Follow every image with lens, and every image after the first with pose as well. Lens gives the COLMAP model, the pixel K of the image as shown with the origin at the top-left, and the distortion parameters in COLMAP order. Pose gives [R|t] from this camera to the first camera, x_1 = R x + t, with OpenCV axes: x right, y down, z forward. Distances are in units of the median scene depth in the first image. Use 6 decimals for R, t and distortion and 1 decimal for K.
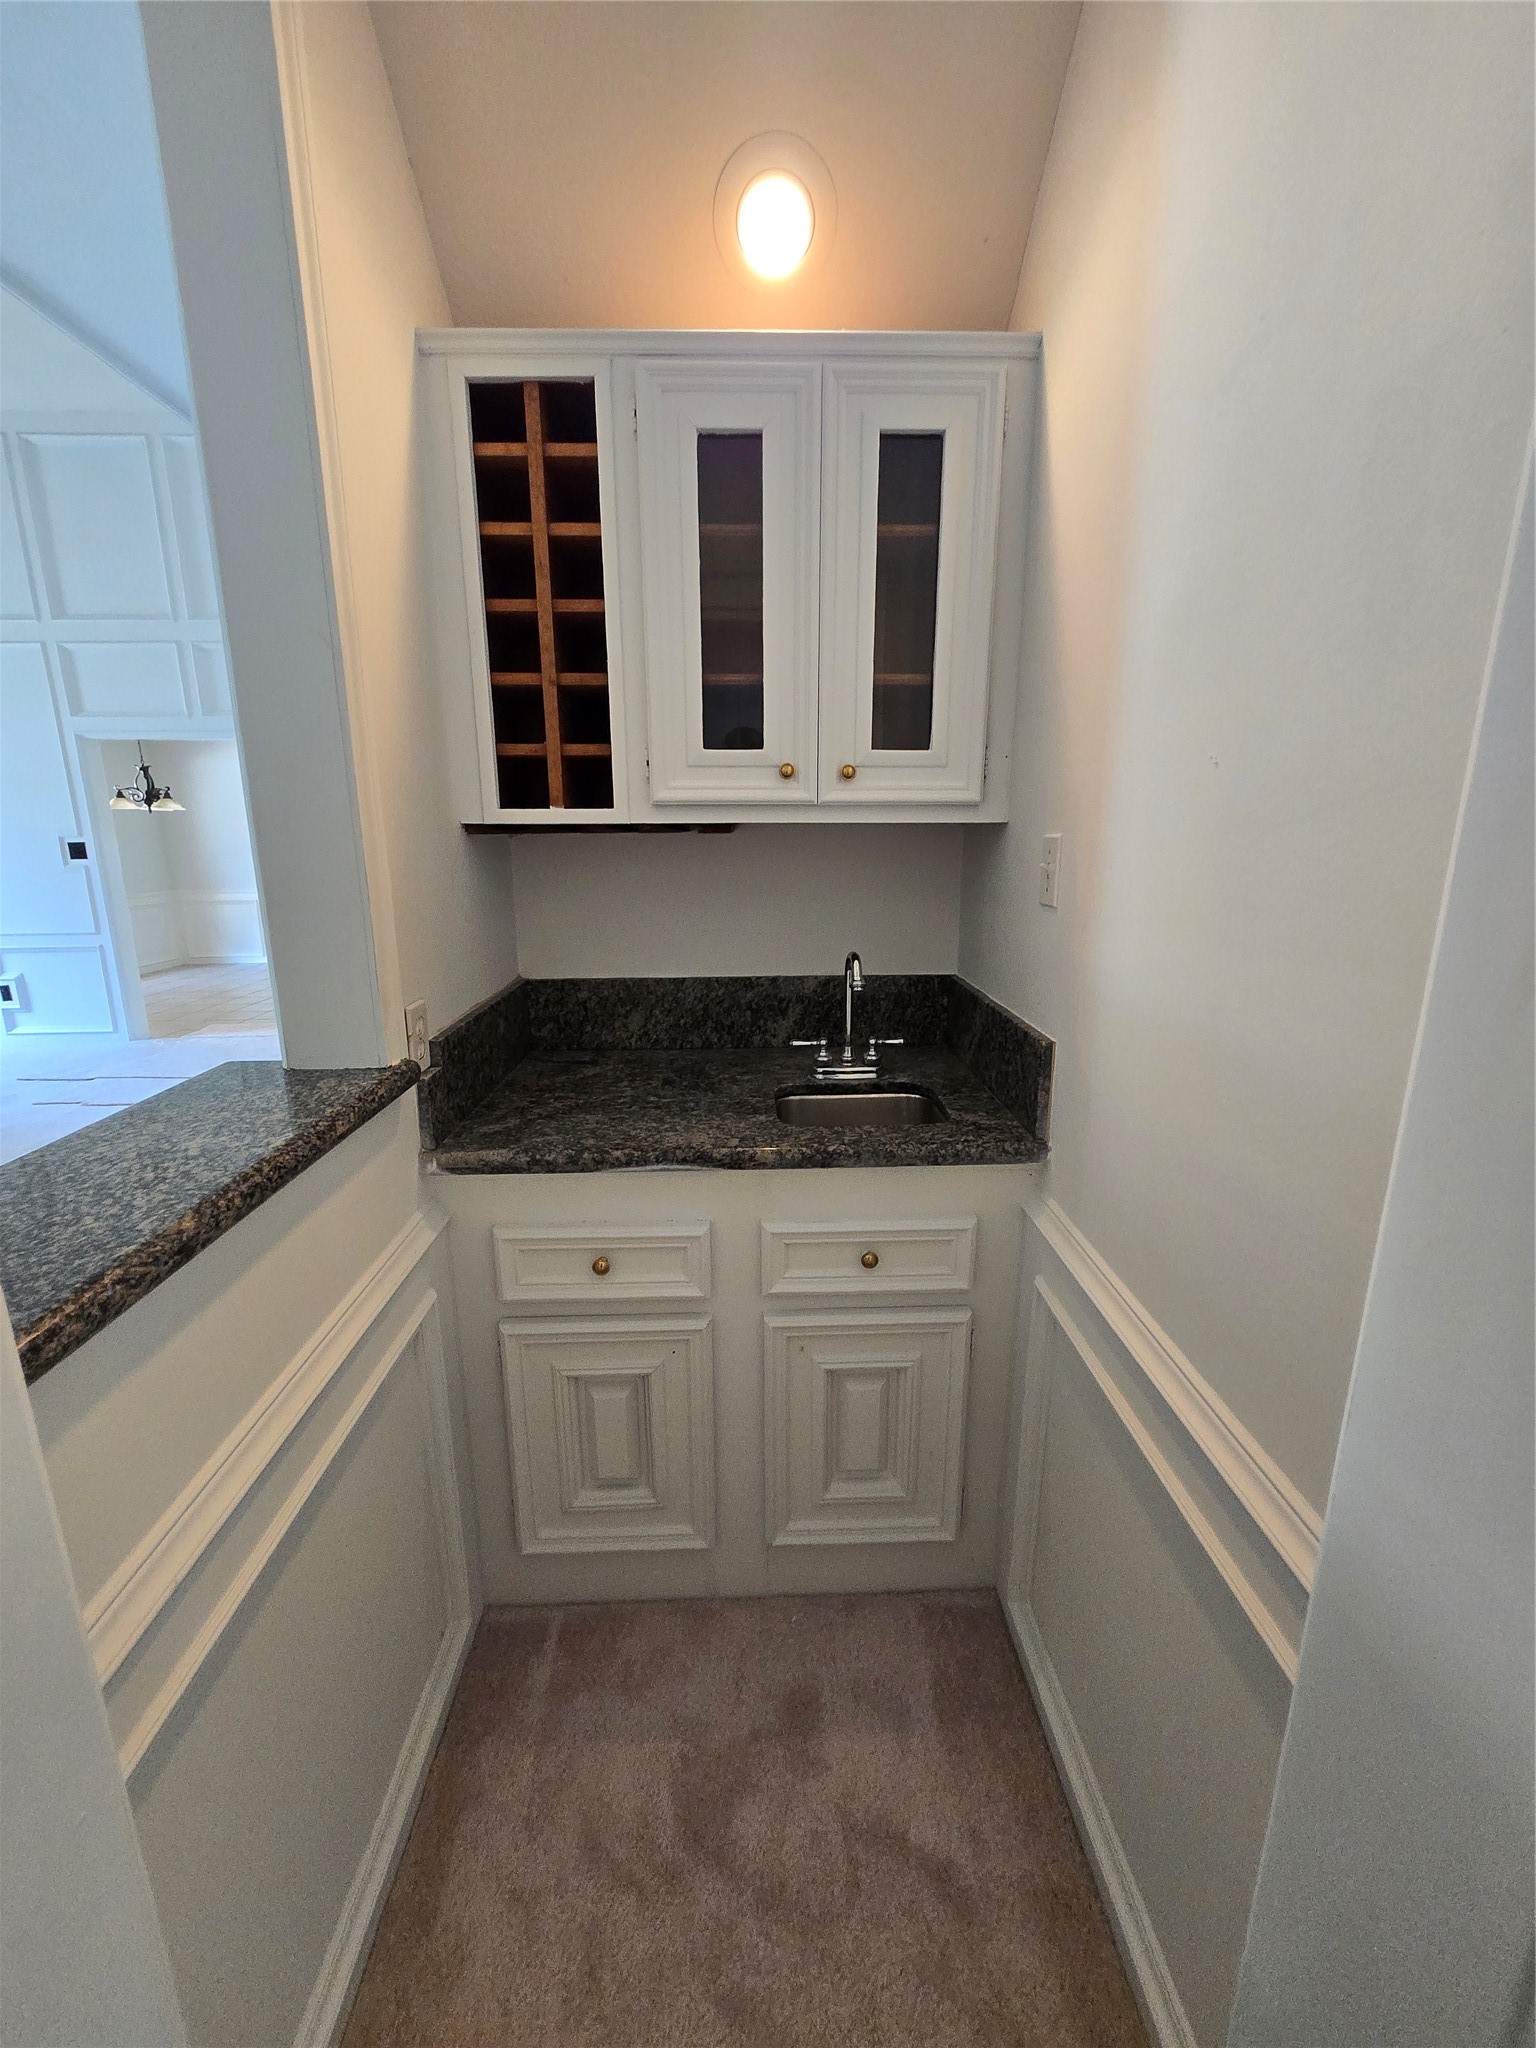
lens RADIAL K [[799.0, 0, 768.0], [0, 799.0, 1009.7], [0, 0, 1]] dist [-0.007373, 0.000438]
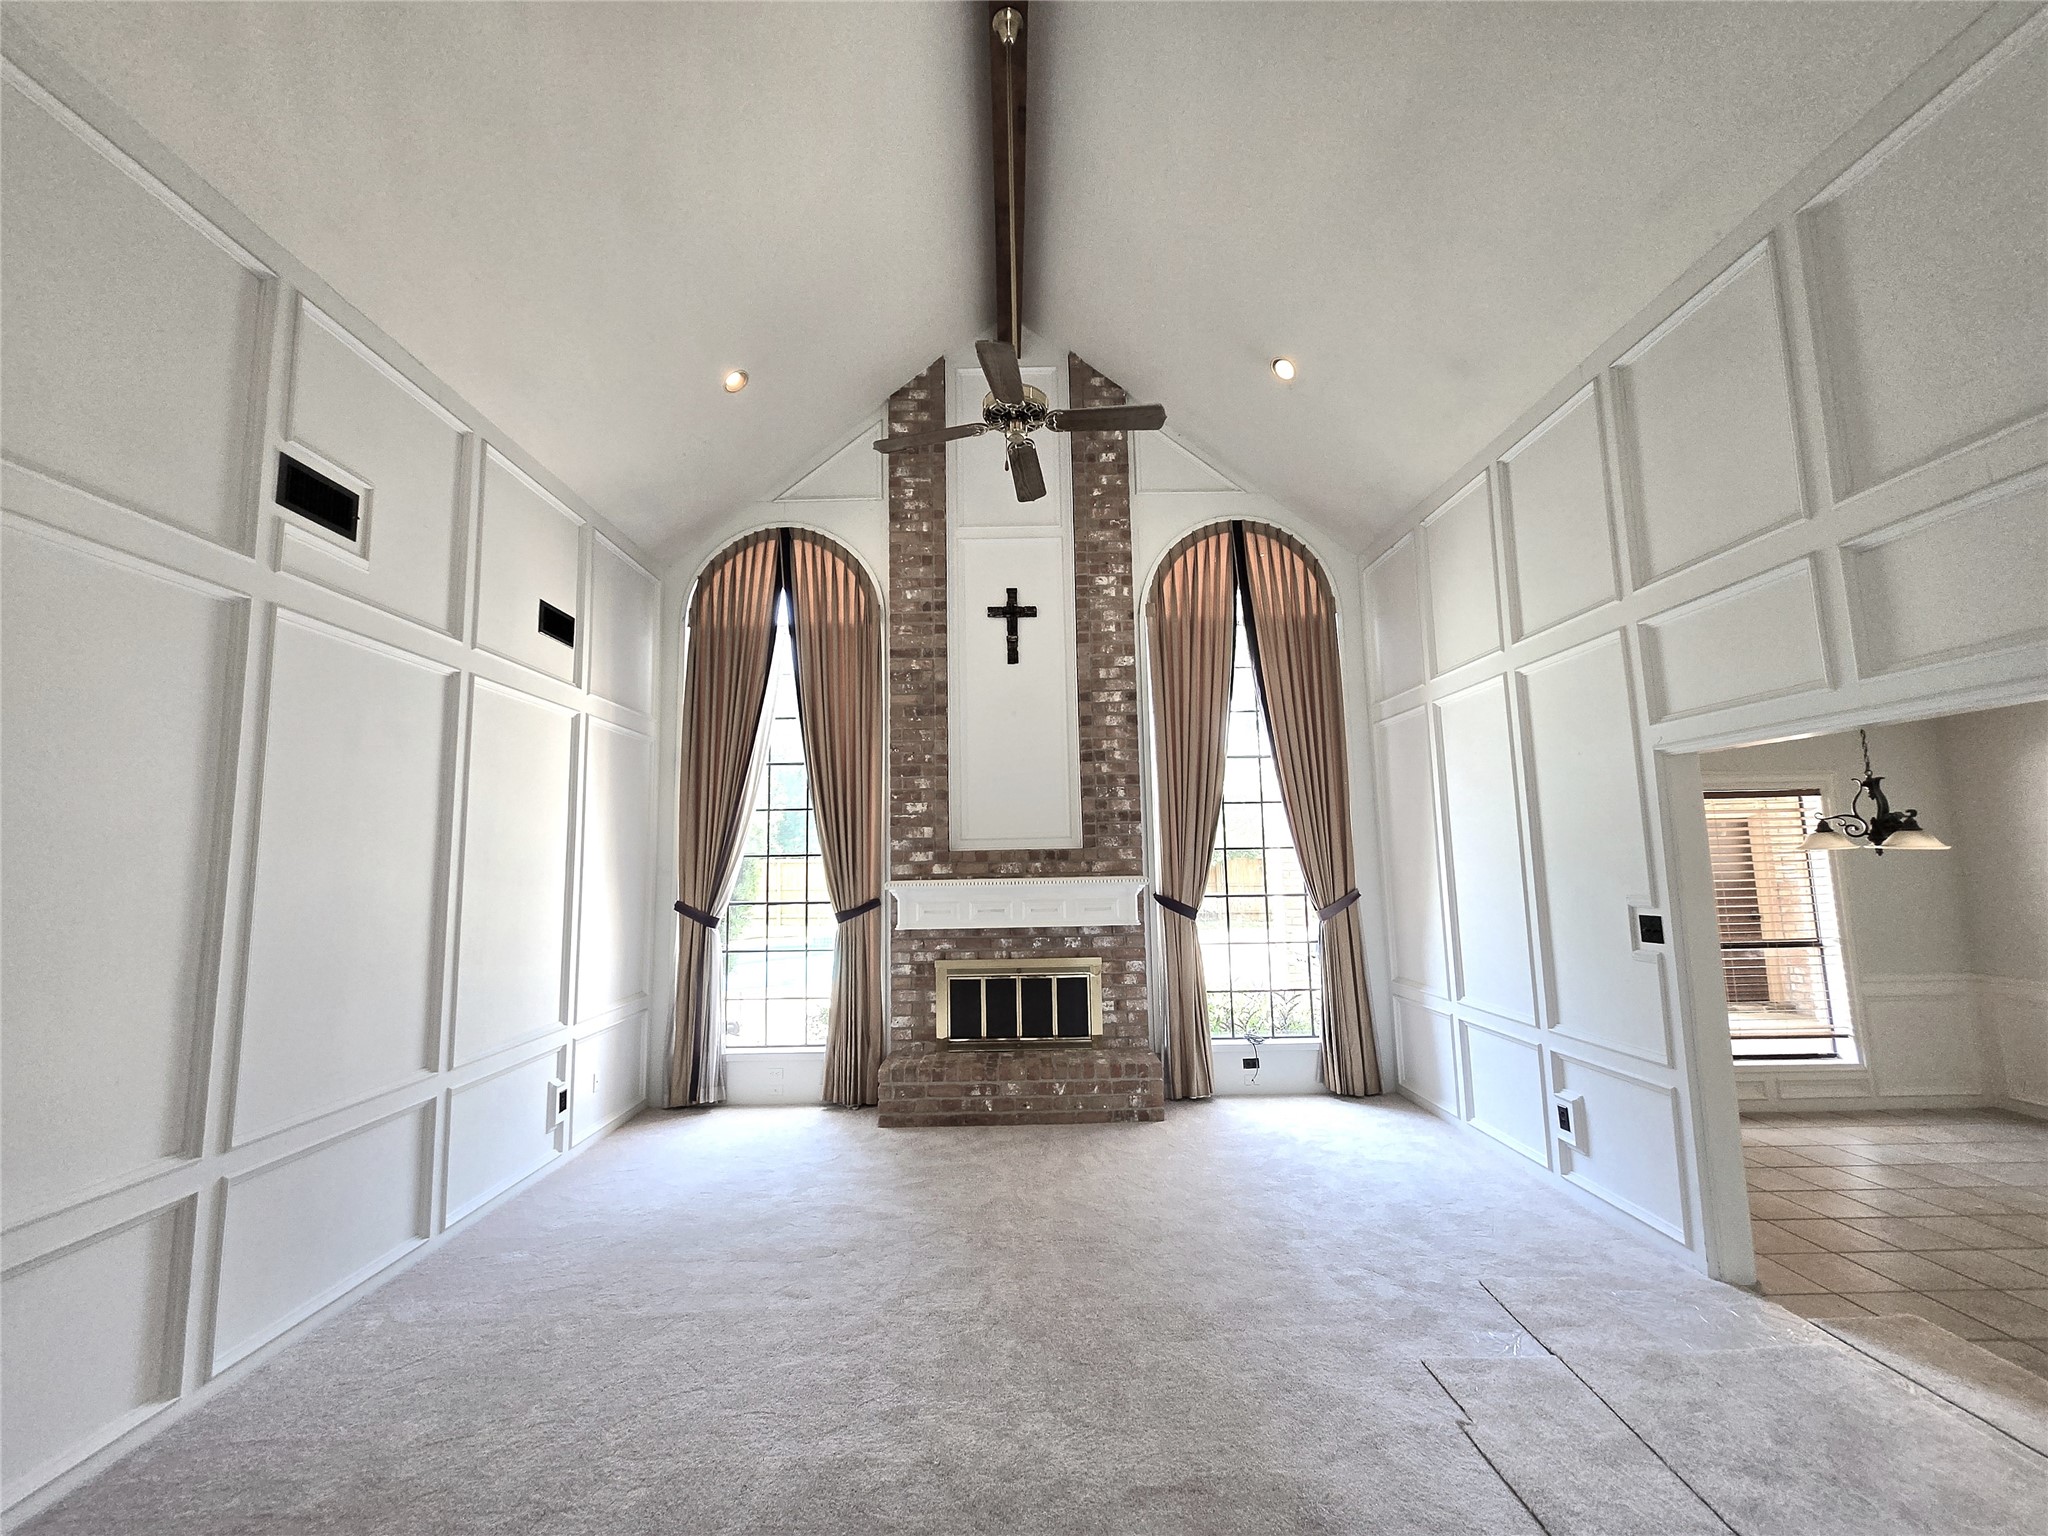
lens RADIAL K [[799.0, 0, 1010.5], [0, 799.0, 767.4], [0, 0, 1]] dist [-0.007373, 0.000438]
pose [[-0.038988, -0.112104, -0.992931, -0.200950], [-0.204206, 0.973609, -0.101904, -0.149990], [0.978151, 0.198790, -0.060851, 0.493384]]
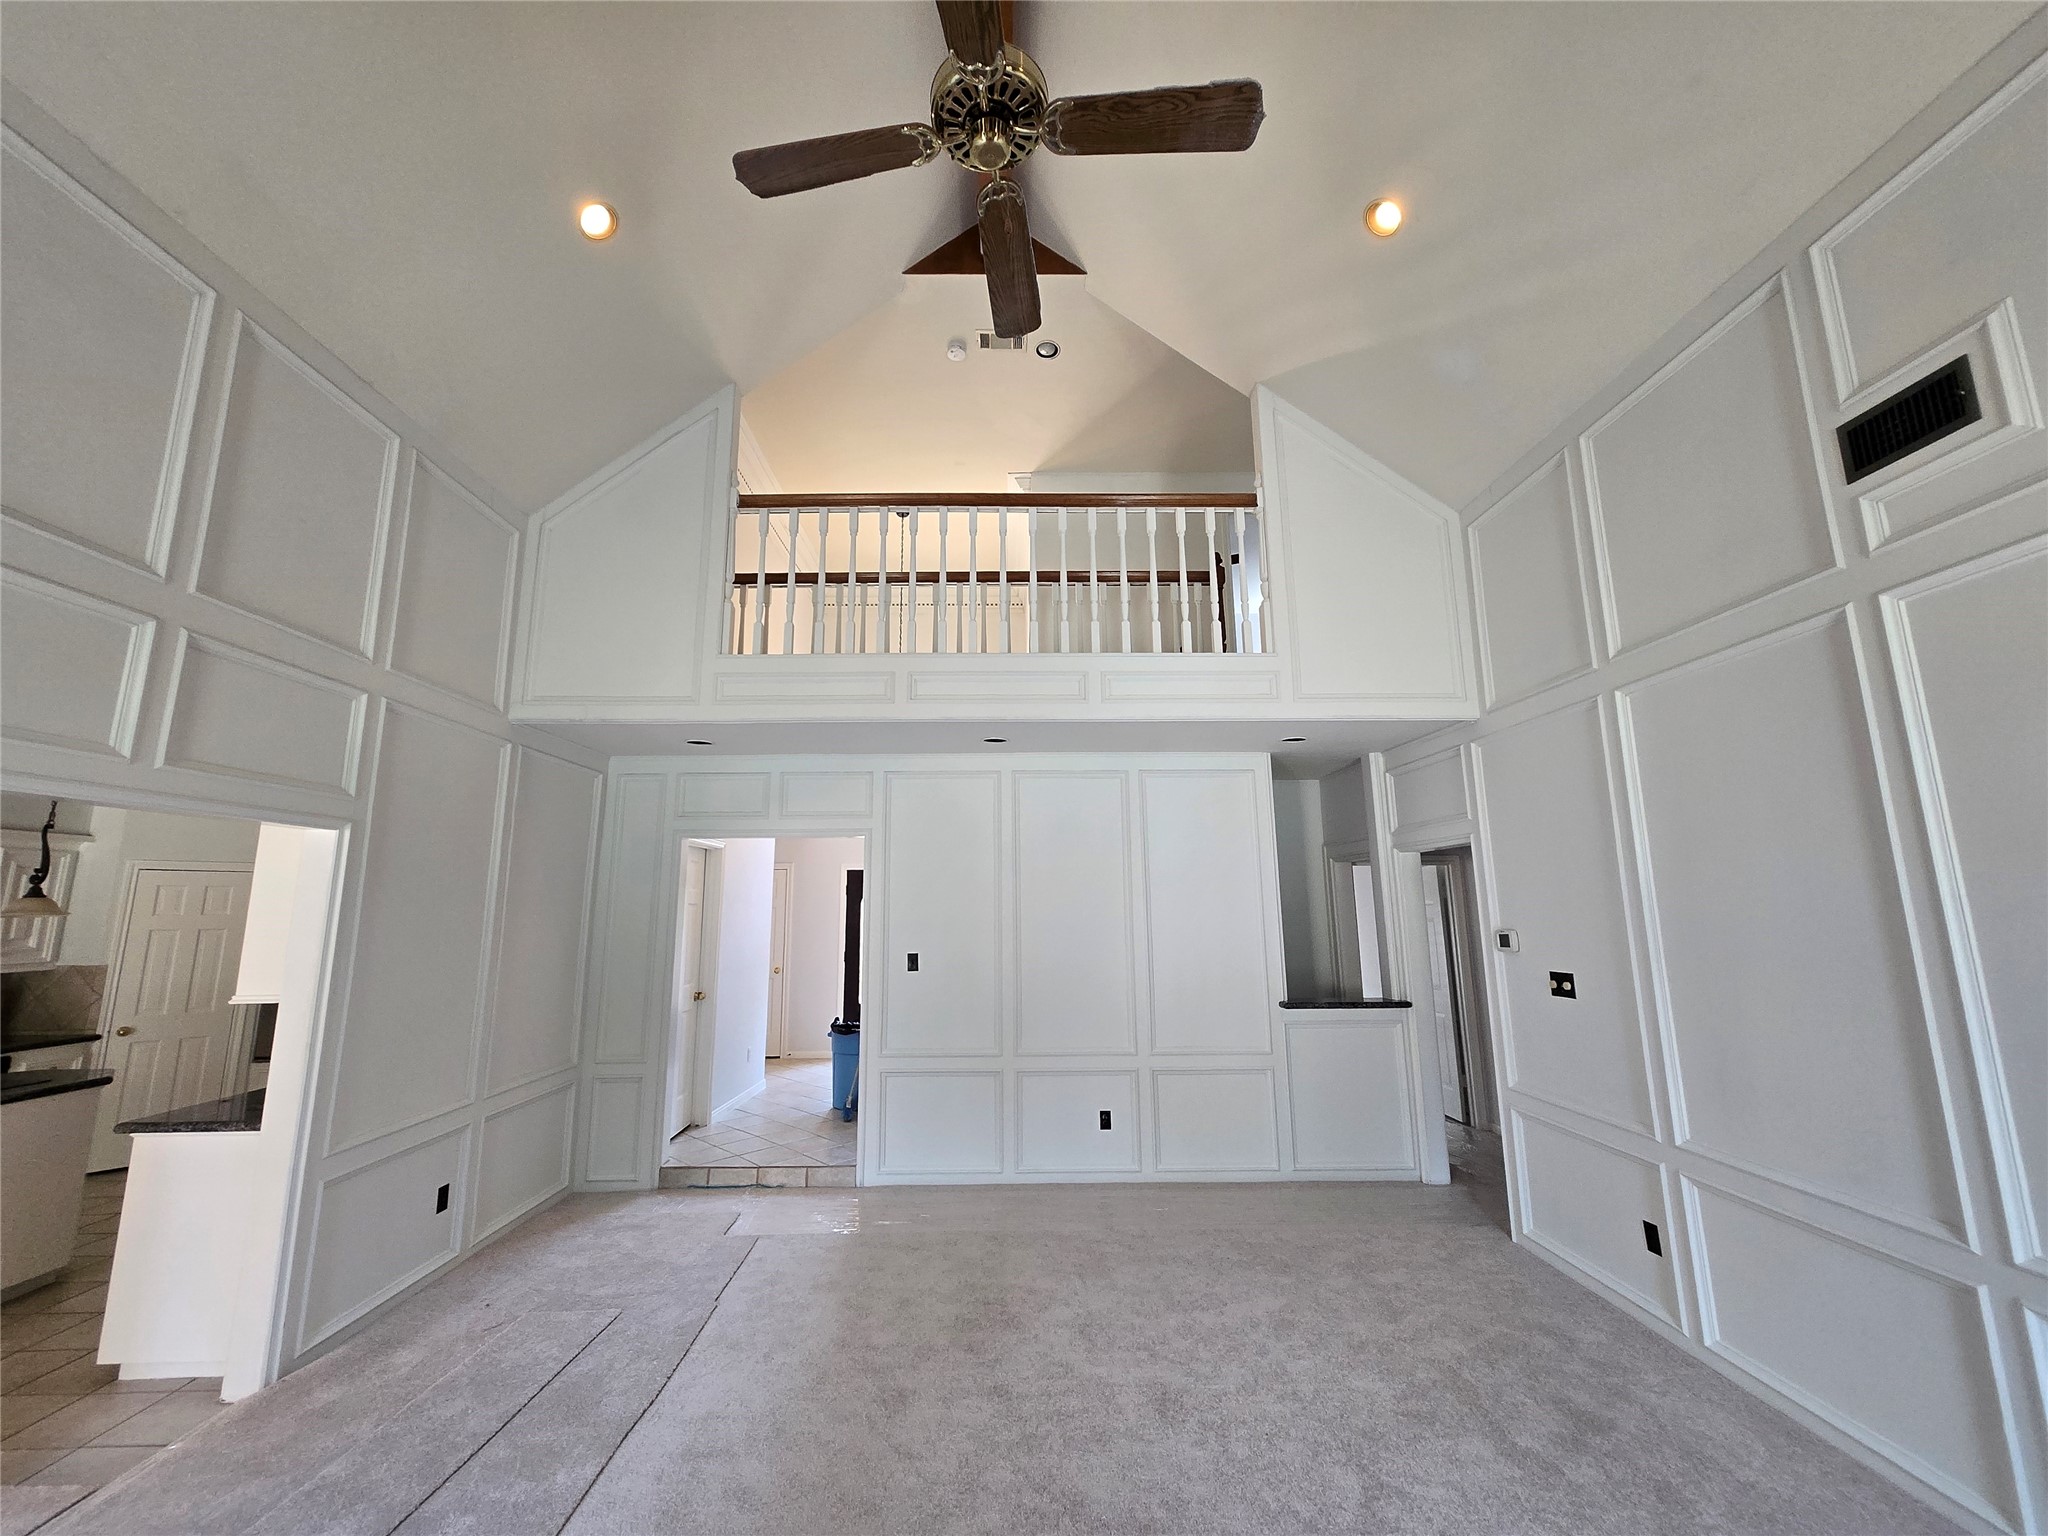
lens RADIAL K [[821.4, 0, 1024.0], [0, 821.4, 768.0], [0, 0, 1]] dist [-0.000999, 0.000312]
pose [[0.013927, 0.176000, 0.984292, -1.108843], [0.232270, 0.956891, -0.174387, -0.146125], [-0.972552, 0.231050, -0.027553, 0.465996]]
